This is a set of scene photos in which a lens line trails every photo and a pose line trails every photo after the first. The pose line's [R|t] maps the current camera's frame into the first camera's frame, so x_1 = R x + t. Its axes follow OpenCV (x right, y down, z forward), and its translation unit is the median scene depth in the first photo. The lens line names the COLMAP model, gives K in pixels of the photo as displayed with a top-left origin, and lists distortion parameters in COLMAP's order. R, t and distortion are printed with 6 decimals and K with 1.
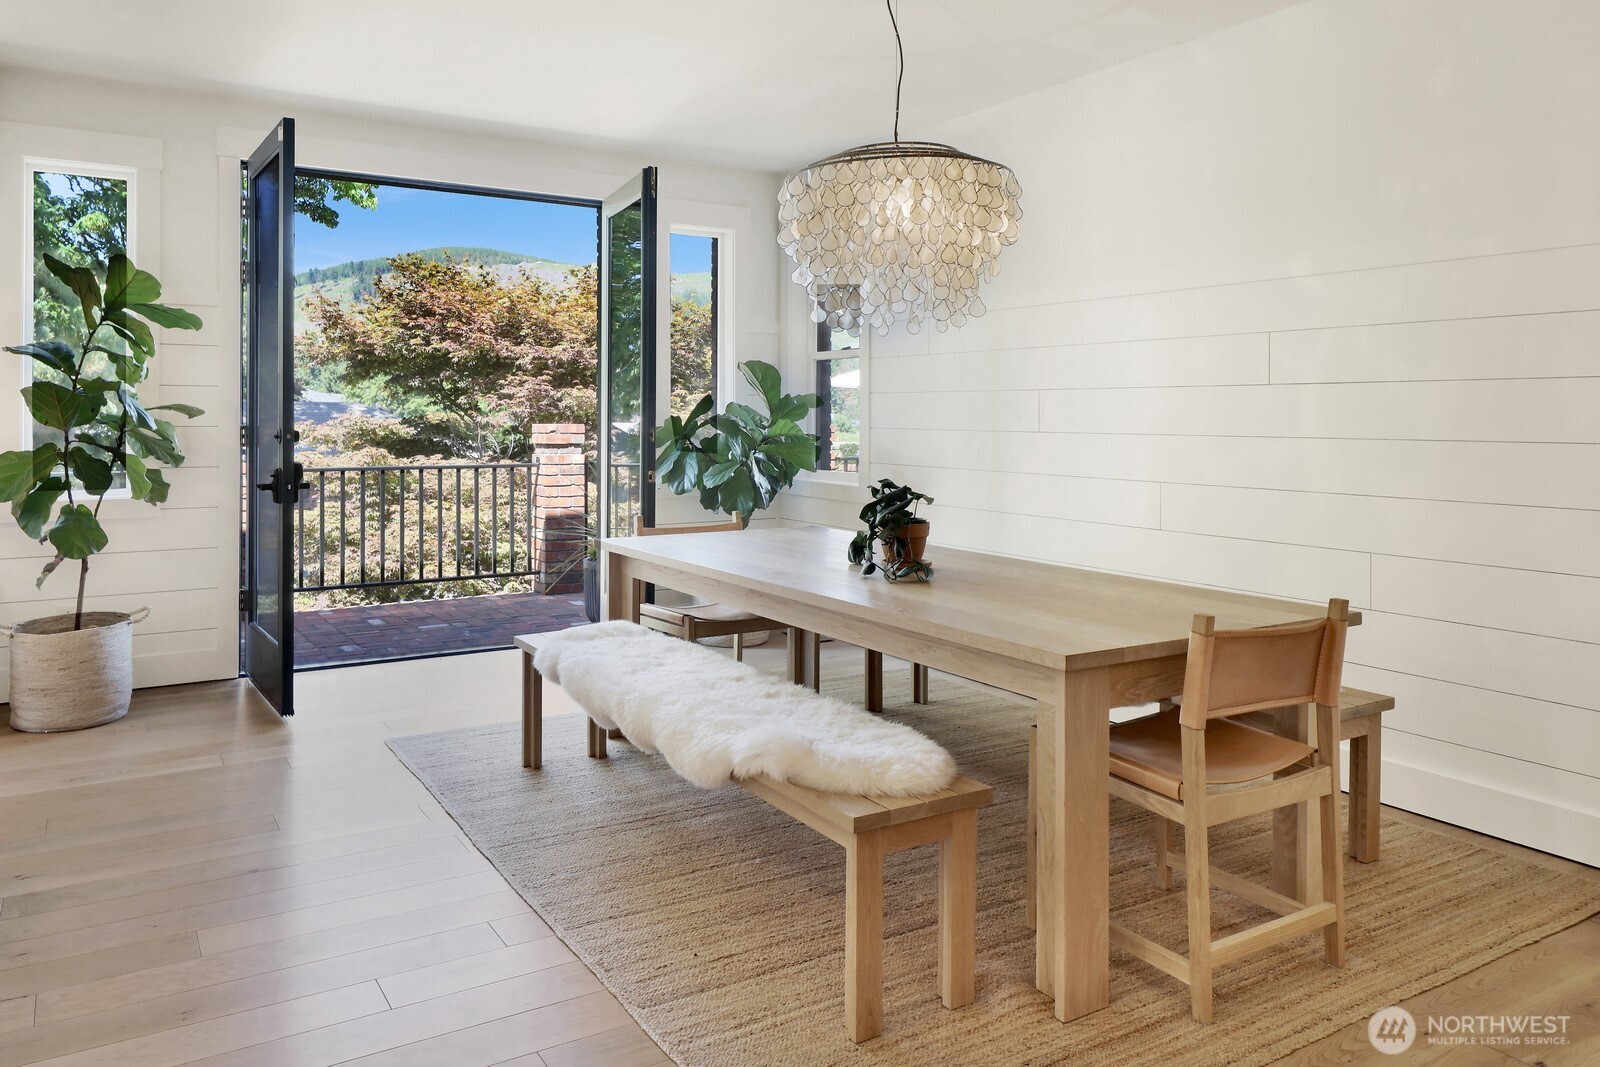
lens RADIAL K [[1115.4, 0, 766.5], [0, 1115.4, 415.1], [0, 0, 1]] dist [-0.002377, 0.000735]
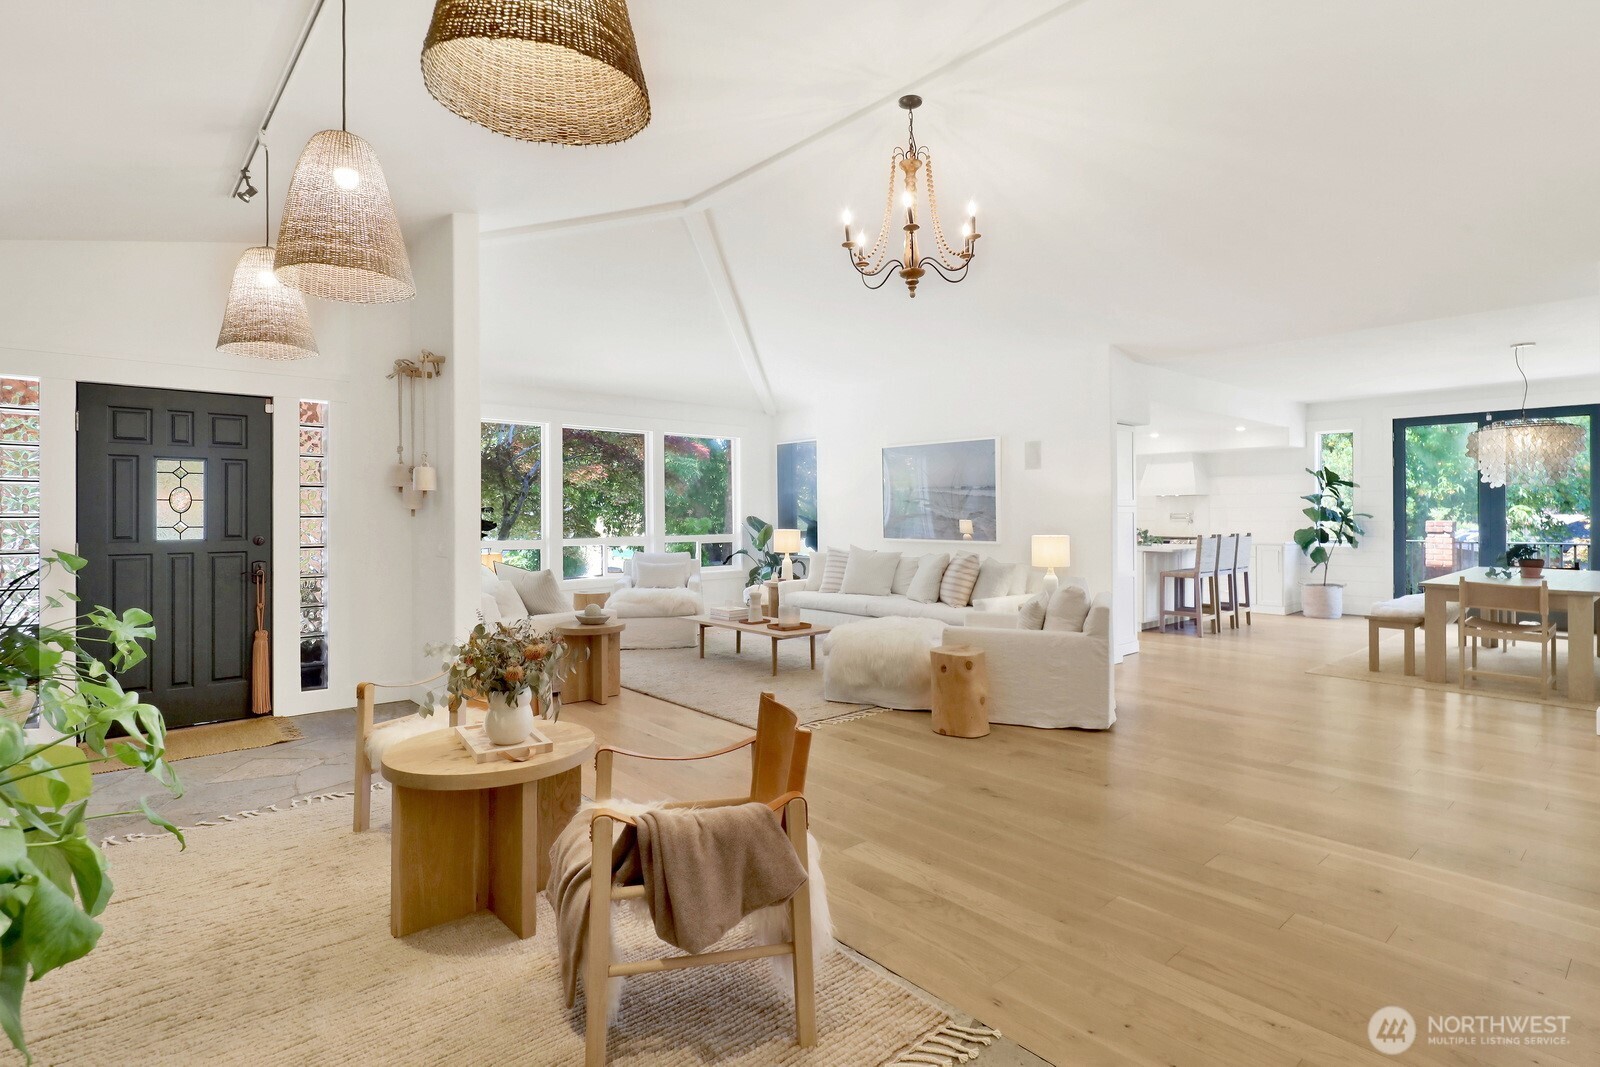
lens RADIAL K [[790.0, 0, 836.2], [0, 790.0, 511.3], [0, 0, 1]] dist [0.001763, 0.000103]
pose [[0.200378, -0.006534, -0.979697, 1.300681], [0.008853, 0.999949, -0.004858, -0.019335], [0.979679, -0.007699, 0.200425, -0.778462]]
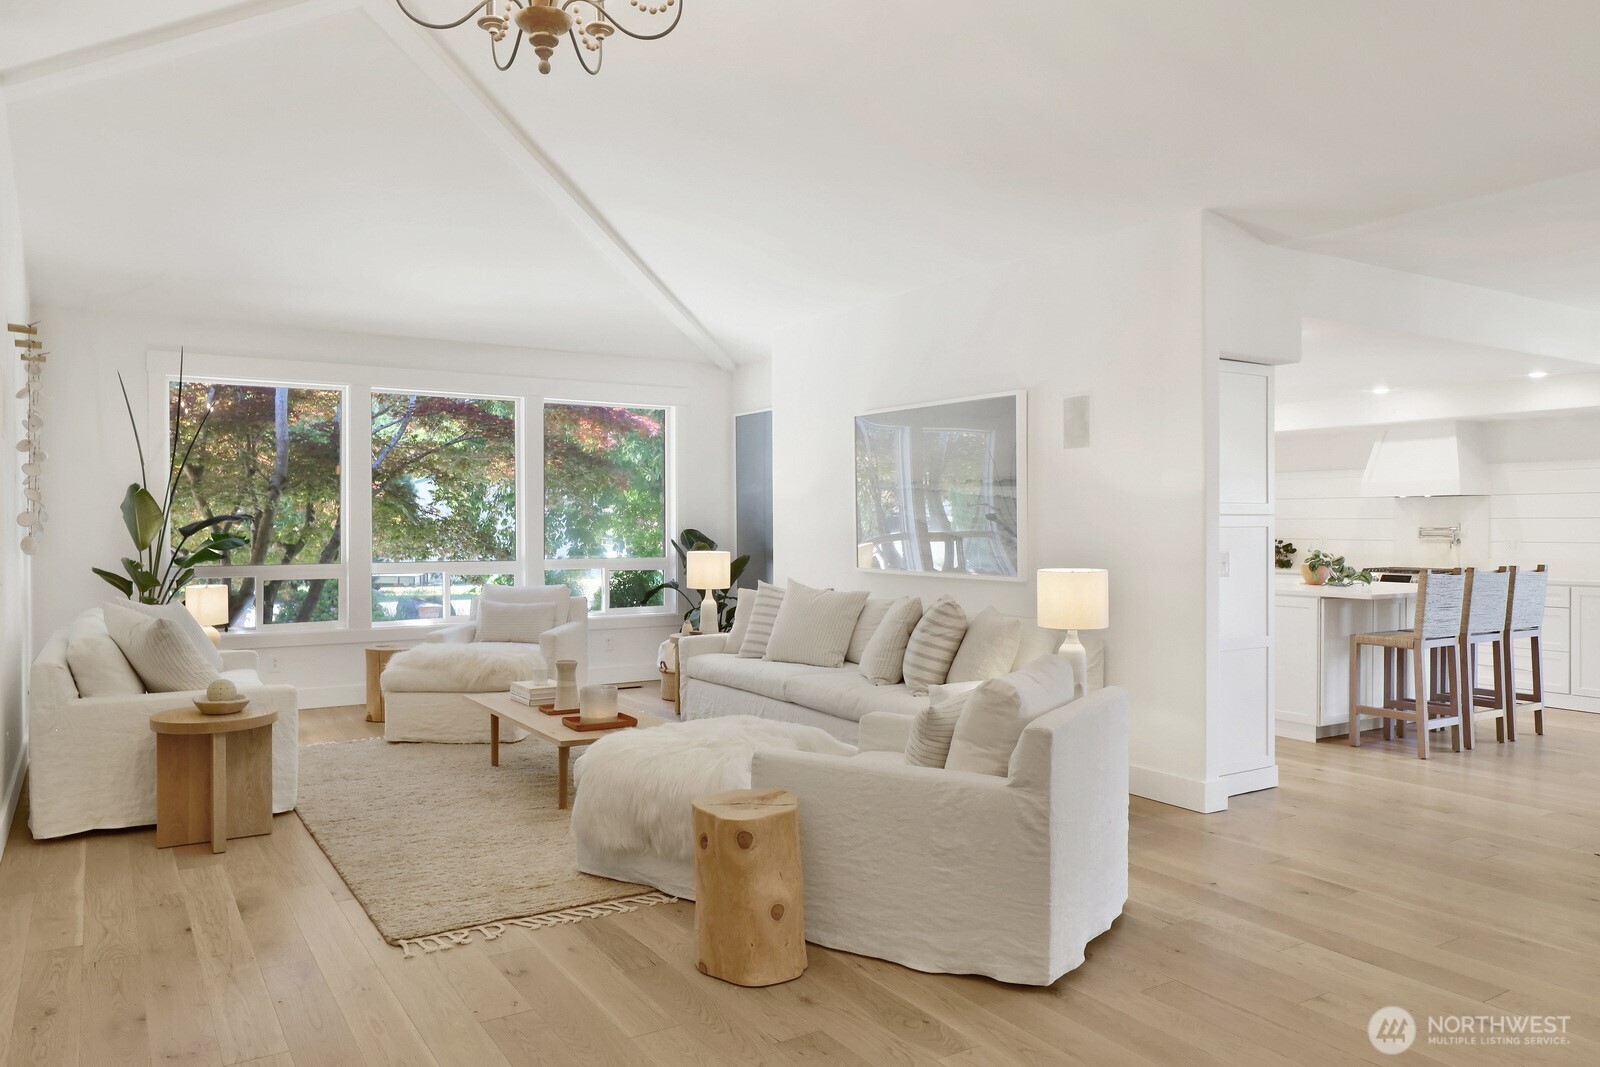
lens RADIAL K [[1101.3, 0, 794.1], [0, 1101.3, 530.3], [0, 0, 1]] dist [-0.005465, -0.001019]
pose [[0.013088, 0.002400, -0.999911, 1.024541], [0.004841, 0.999985, 0.002463, -0.021103], [0.999903, -0.004873, 0.013076, -0.375279]]
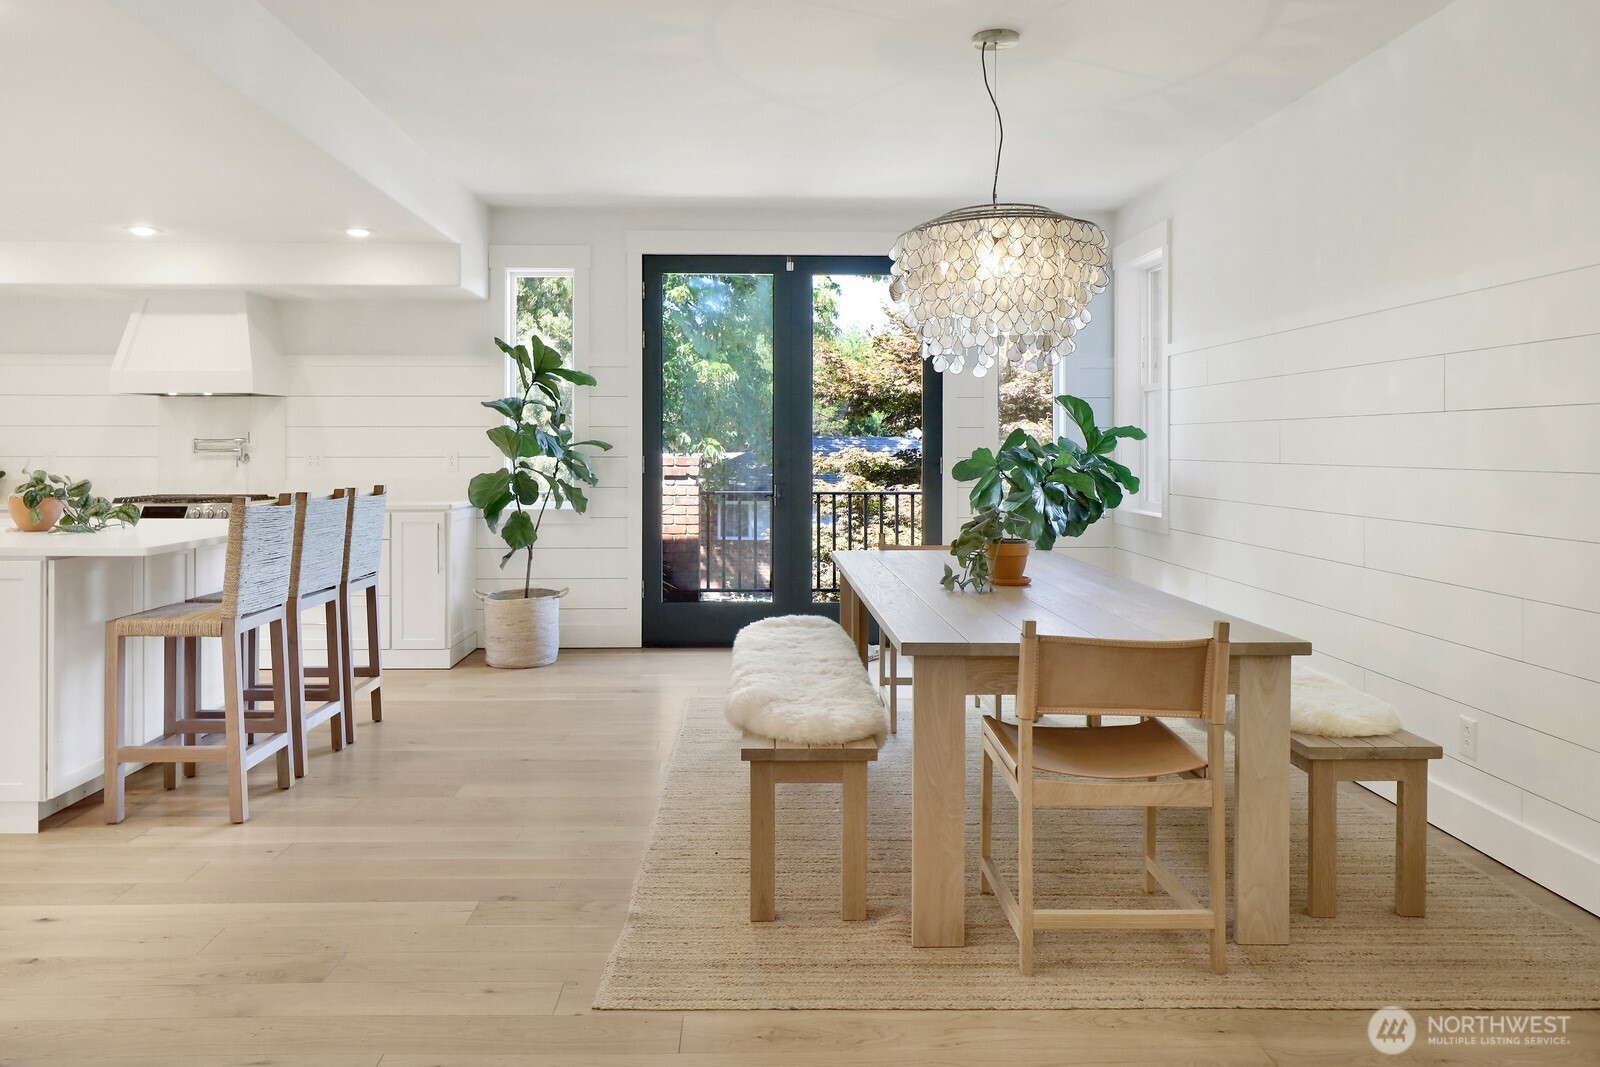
lens RADIAL K [[1108.1, 0, 769.6], [0, 1108.1, 451.9], [0, 0, 1]] dist [0.005107, 0.000483]
pose [[0.861495, -0.001492, -0.507764, 0.386772], [0.003803, 0.999987, 0.003515, 0.000550], [0.507752, -0.004959, 0.861489, -0.061516]]
